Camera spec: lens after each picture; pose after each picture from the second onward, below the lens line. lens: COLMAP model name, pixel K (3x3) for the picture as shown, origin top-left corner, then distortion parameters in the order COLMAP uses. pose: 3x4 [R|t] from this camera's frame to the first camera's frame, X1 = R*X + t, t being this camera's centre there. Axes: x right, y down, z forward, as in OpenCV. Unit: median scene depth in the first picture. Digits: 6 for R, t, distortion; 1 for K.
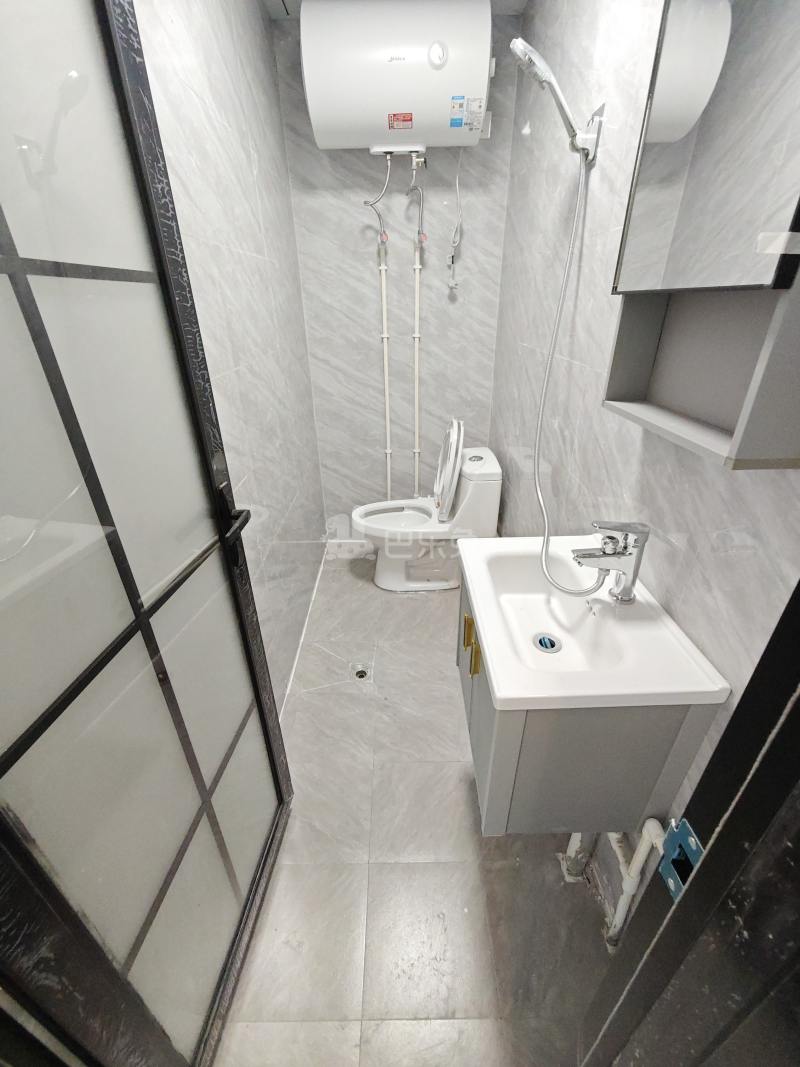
lens RADIAL K [[444.6, 0, 397.0], [0, 444.6, 534.5], [0, 0, 1]] dist [-0.000741, 0.003627]
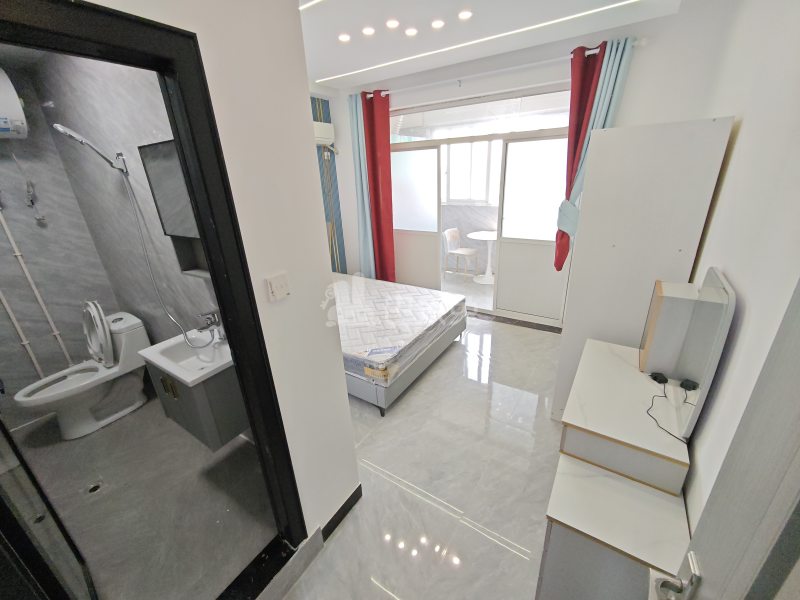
lens RADIAL K [[333.4, 0, 400.0], [0, 333.4, 300.0], [0, 0, 1]] dist [-0.000741, 0.003627]
pose [[0.547909, -0.313316, 0.775647, -0.159608], [0.425554, 0.902666, 0.064018, 0.106818], [-0.720208, 0.295004, 0.627911, -0.441803]]
